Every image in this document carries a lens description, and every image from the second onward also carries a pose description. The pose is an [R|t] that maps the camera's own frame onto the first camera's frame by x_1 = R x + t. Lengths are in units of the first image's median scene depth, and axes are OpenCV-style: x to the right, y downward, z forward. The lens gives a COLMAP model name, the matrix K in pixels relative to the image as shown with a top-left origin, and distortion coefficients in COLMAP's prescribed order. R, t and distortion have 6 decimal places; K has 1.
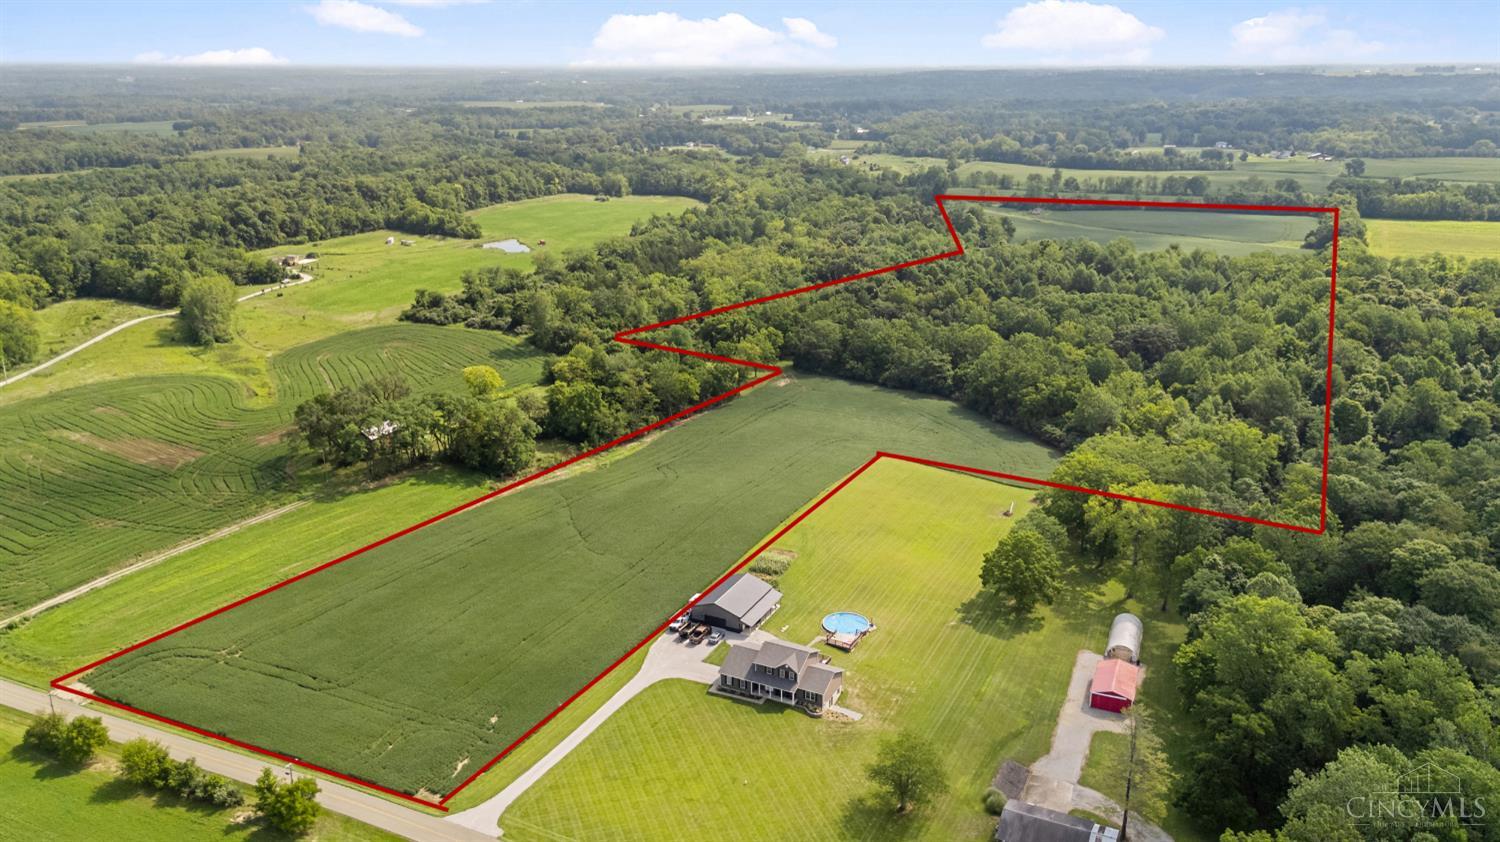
lens RADIAL K [[1124.2, 0, 746.7], [0, 1124.2, 419.3], [0, 0, 1]] dist [0.052462, -0.038069]
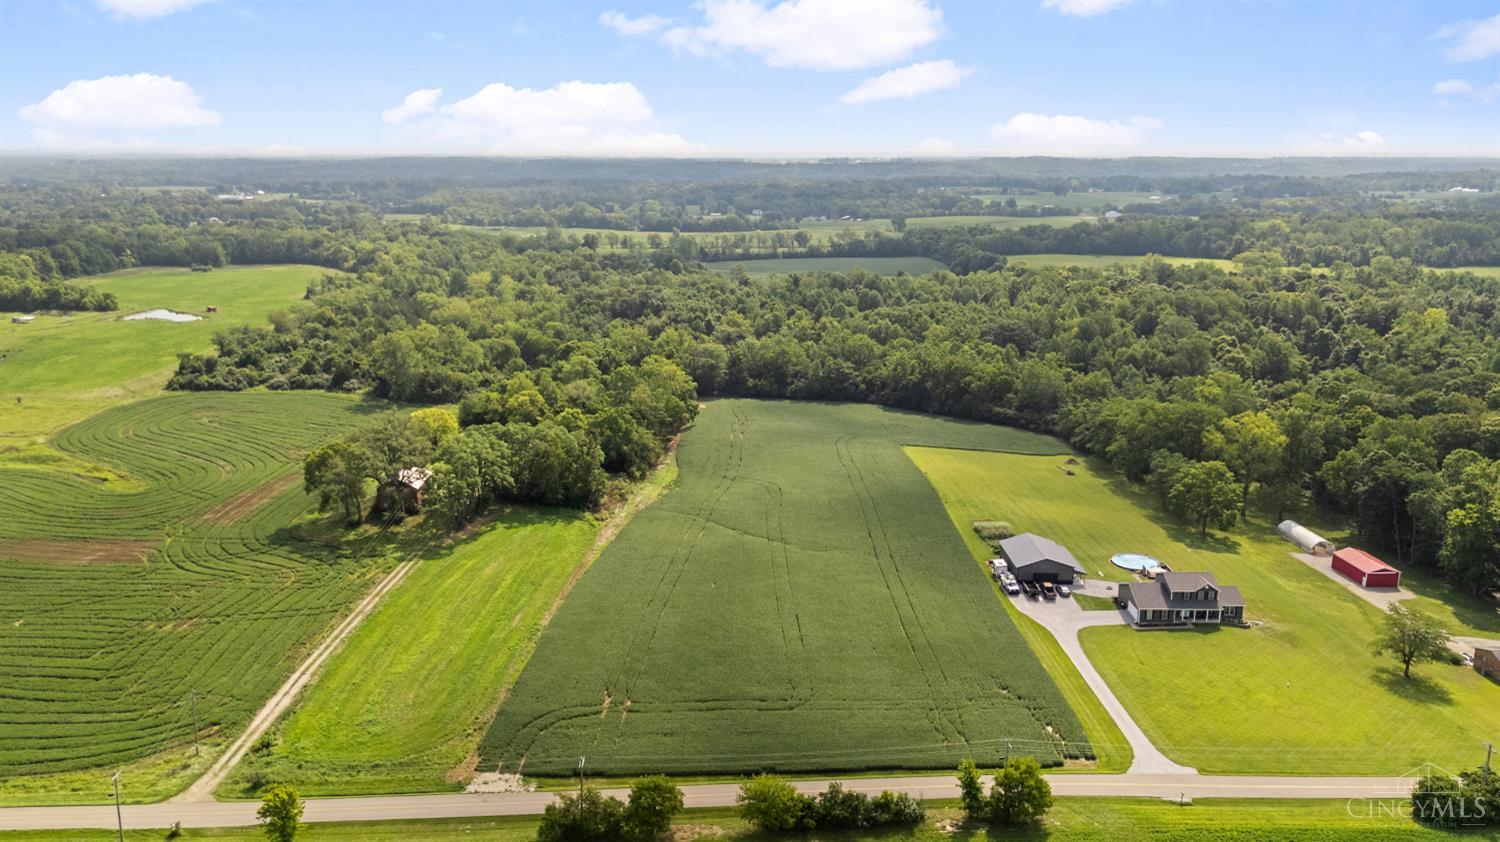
lens RADIAL K [[1124.2, 0, 747.1], [0, 1124.2, 423.7], [0, 0, 1]] dist [0.052462, -0.038069]
pose [[0.889875, -0.100240, 0.445056, -0.451639], [0.131608, 0.990492, -0.040057, 0.033815], [-0.436809, 0.094219, 0.894606, 0.142357]]
